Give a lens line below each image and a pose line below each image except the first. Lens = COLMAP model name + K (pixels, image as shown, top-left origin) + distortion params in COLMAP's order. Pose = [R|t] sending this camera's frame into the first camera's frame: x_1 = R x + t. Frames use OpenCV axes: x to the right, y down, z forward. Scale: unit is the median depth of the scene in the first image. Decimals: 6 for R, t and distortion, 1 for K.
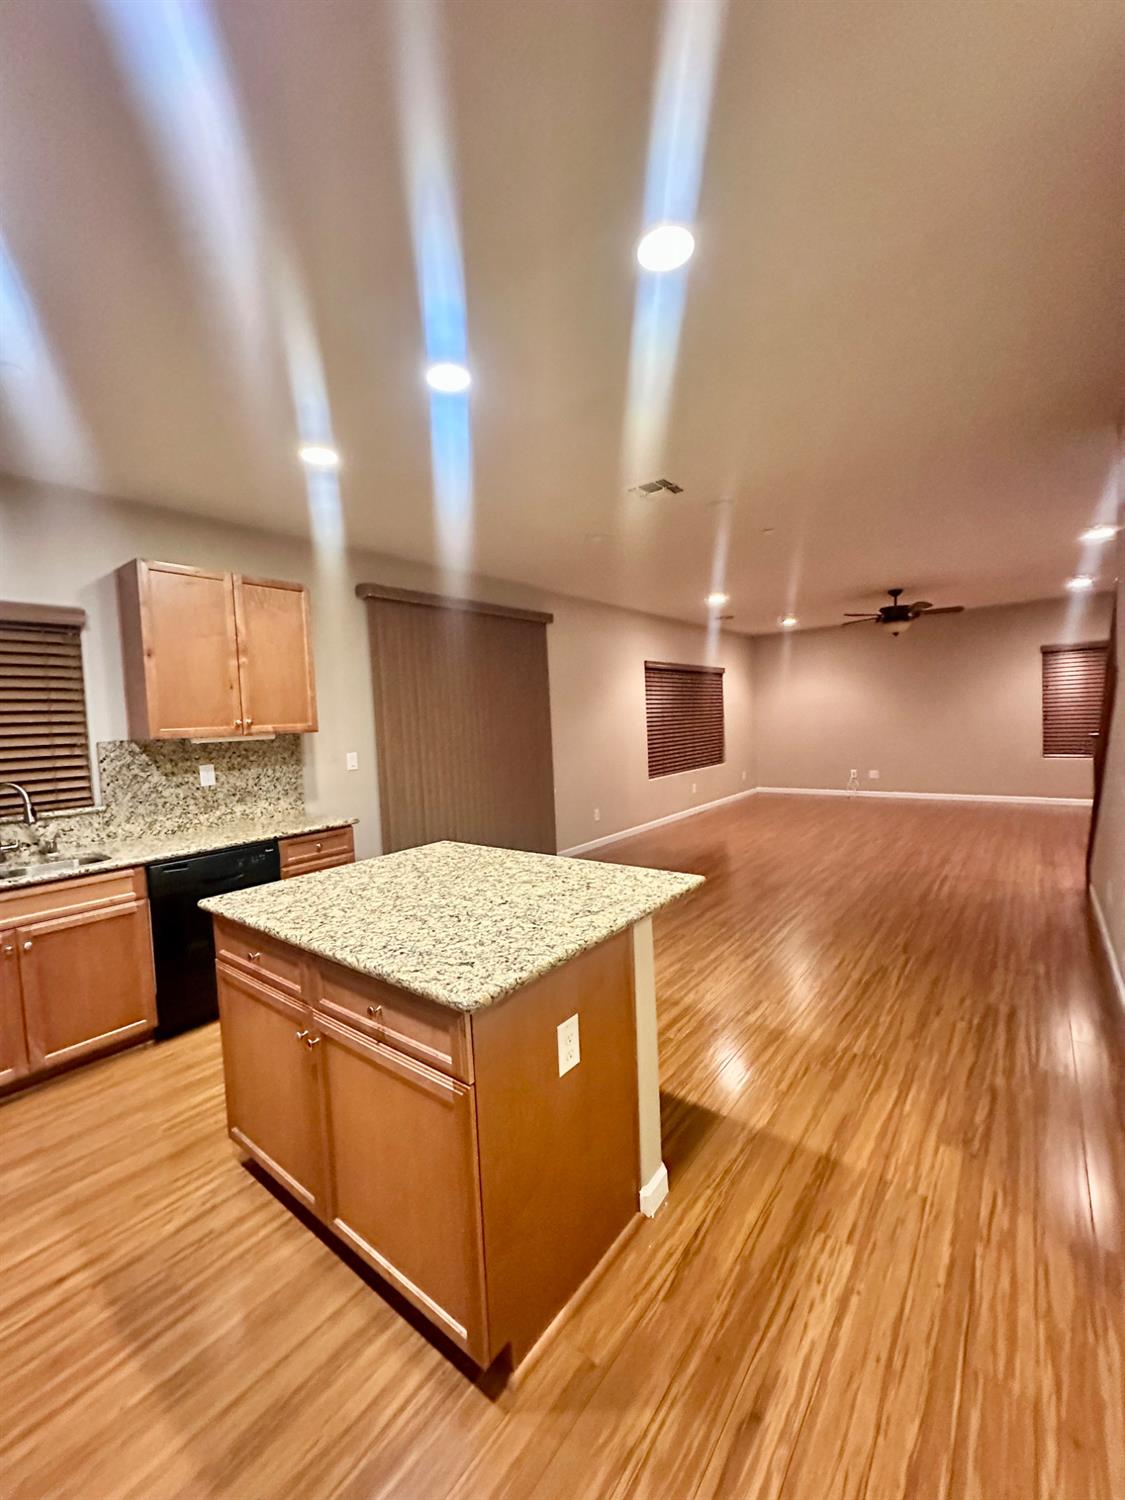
lens RADIAL K [[596.6, 0, 562.5], [0, 596.6, 750.0], [0, 0, 1]] dist [-0.002413, 0.000274]
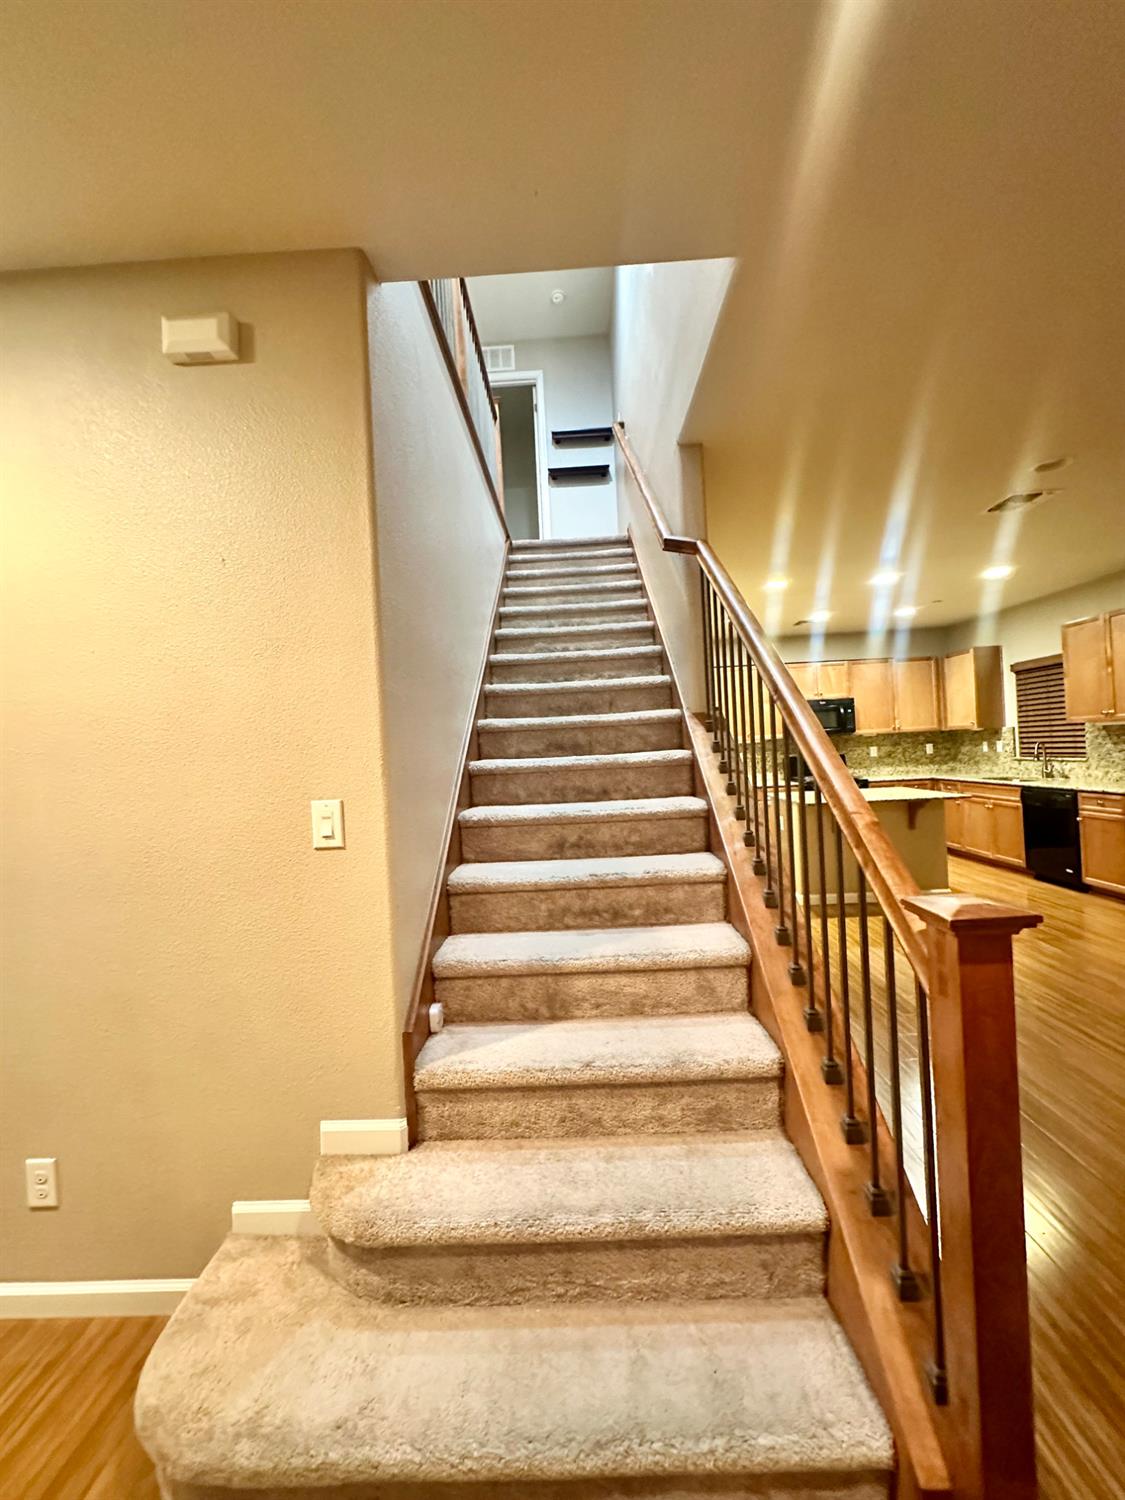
lens RADIAL K [[596.6, 0, 562.5], [0, 596.6, 750.0], [0, 0, 1]] dist [-0.002413, 0.000274]
pose [[-0.799486, 0.083599, -0.594838, 1.534127], [0.054107, 0.996265, 0.067294, -0.134899], [0.598242, 0.021616, -0.801024, 1.471262]]
